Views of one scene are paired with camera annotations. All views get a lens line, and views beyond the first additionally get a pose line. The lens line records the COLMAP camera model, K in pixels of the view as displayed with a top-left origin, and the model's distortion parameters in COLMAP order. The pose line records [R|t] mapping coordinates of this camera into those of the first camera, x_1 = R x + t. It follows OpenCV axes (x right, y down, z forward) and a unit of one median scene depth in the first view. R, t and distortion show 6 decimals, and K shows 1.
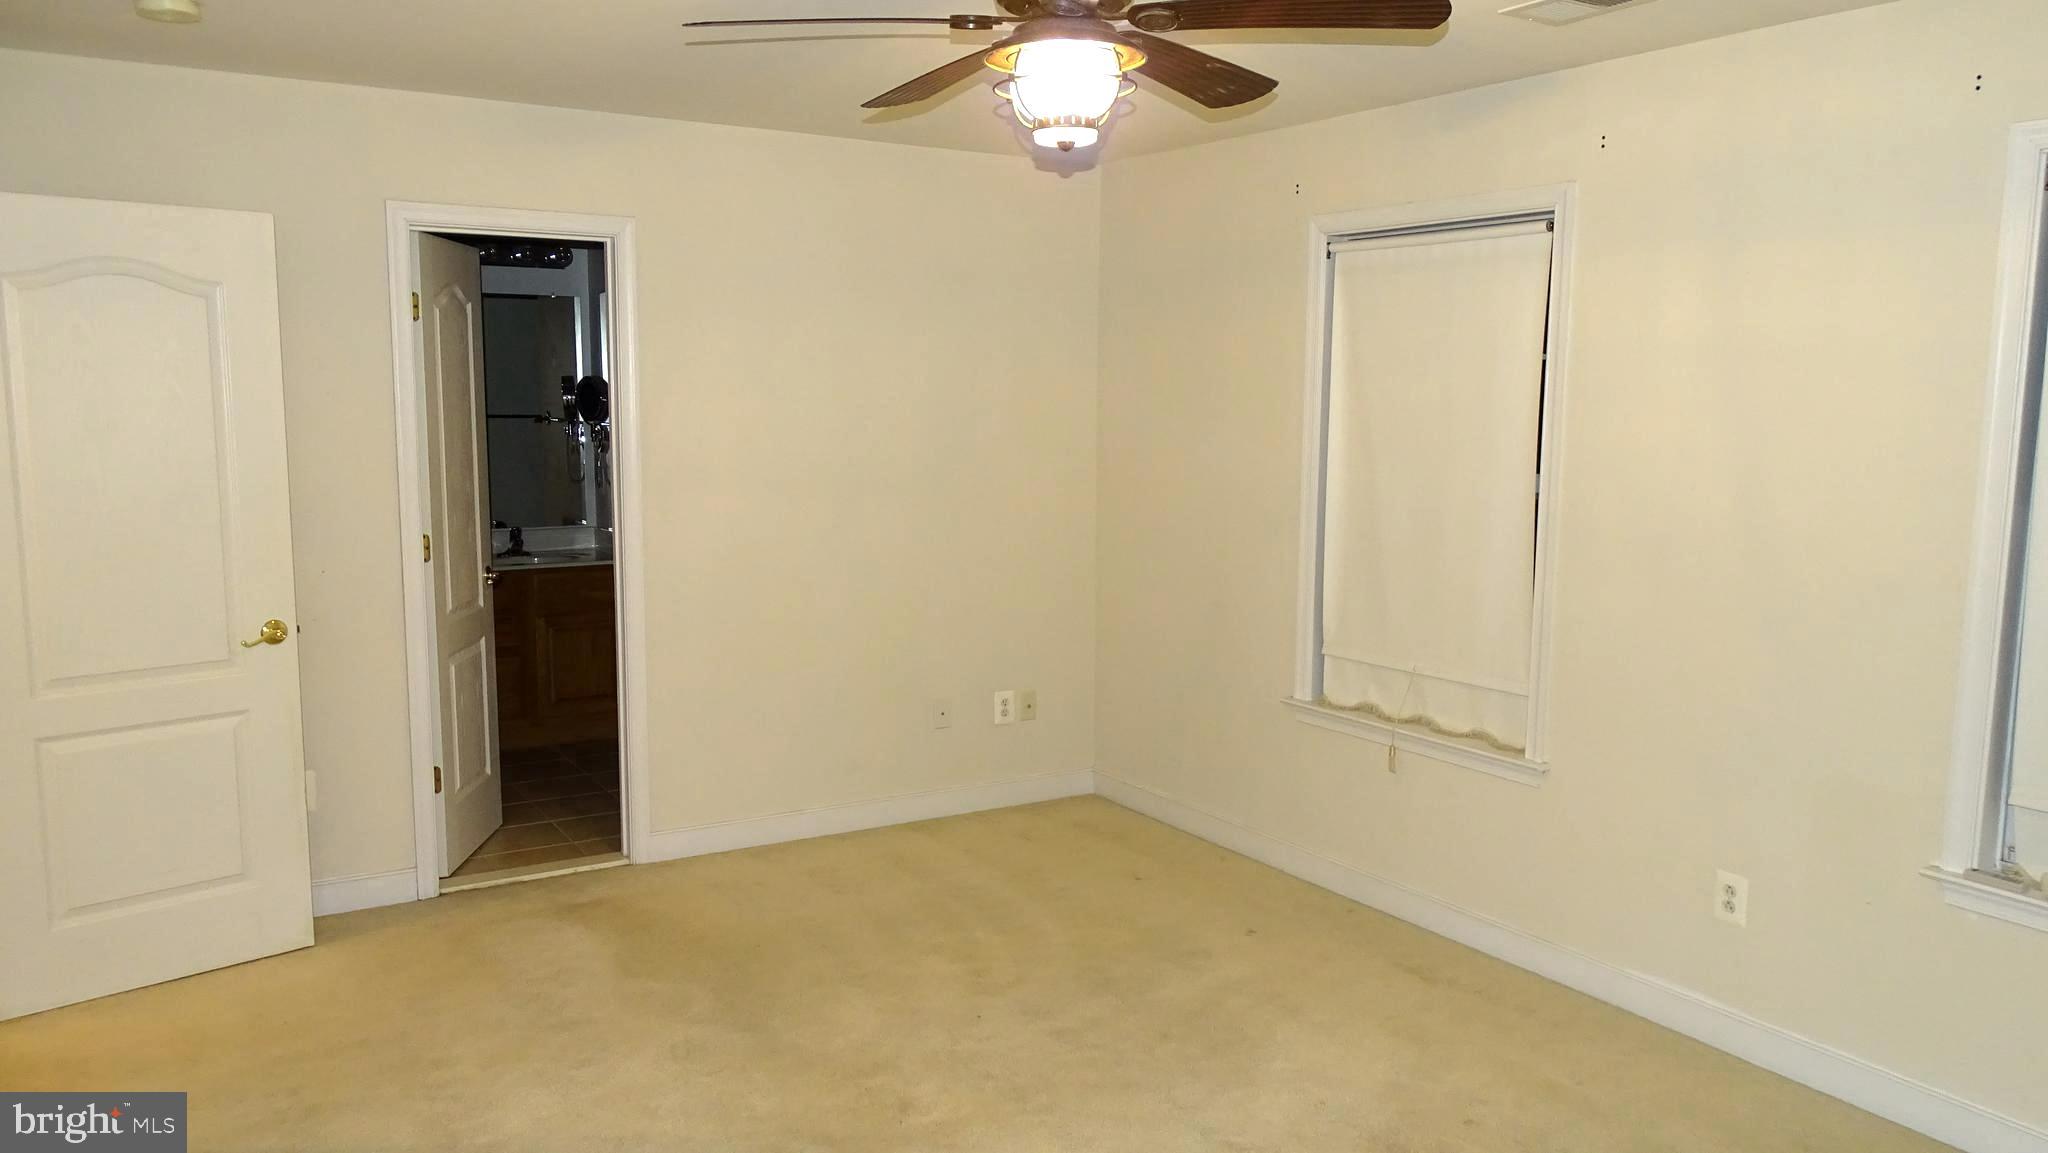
lens RADIAL K [[1504.1, 0, 1024.0], [0, 1504.1, 576.5], [0, 0, 1]] dist [0.001797, -0.000877]
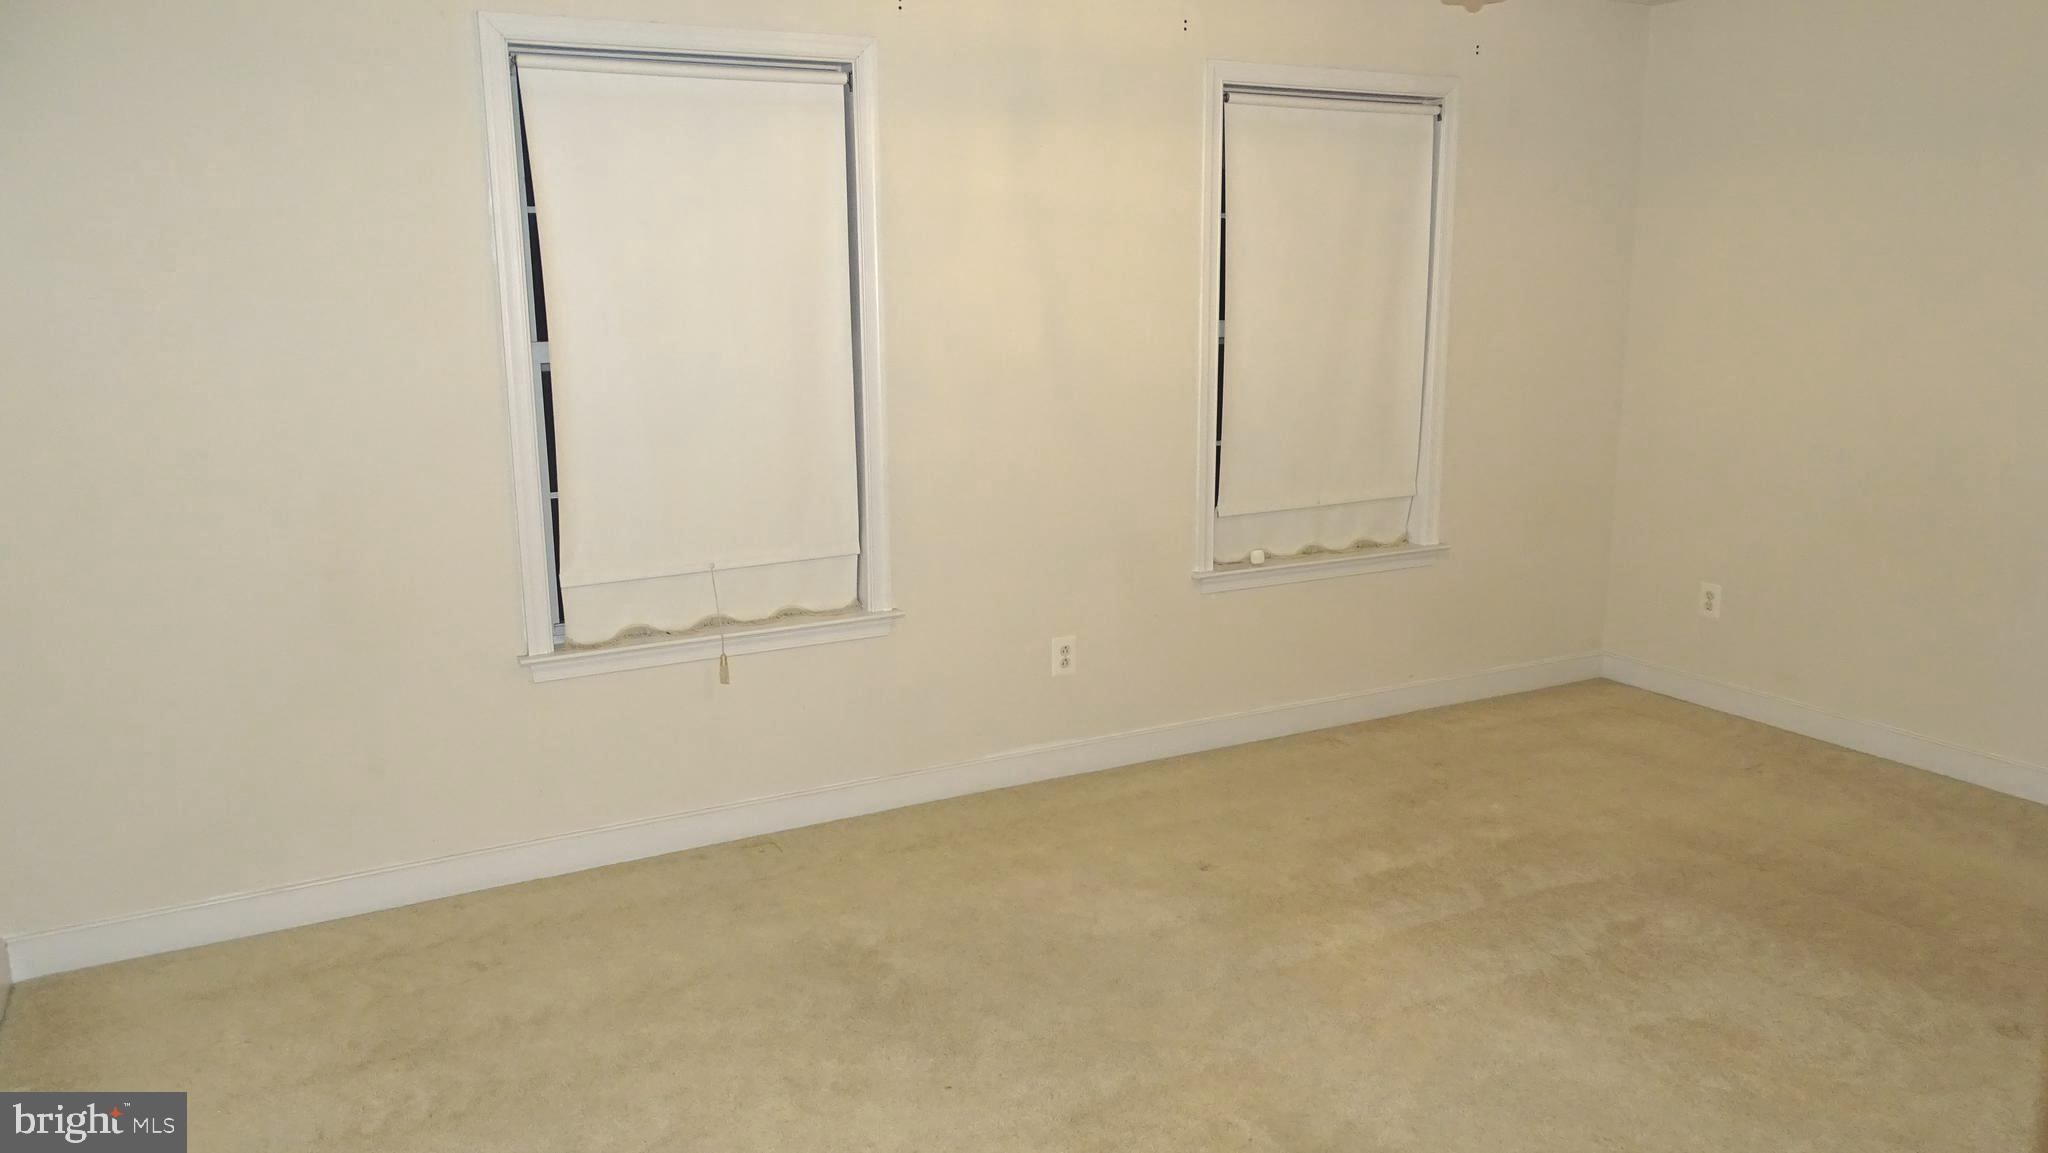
lens RADIAL K [[1504.1, 0, 1024.0], [0, 1504.1, 576.5], [0, 0, 1]] dist [0.001797, -0.000877]
pose [[0.051639, -0.208867, 0.976580, -0.625643], [0.135437, 0.970315, 0.200365, -0.089044], [-0.989439, 0.121918, 0.078394, 0.779324]]
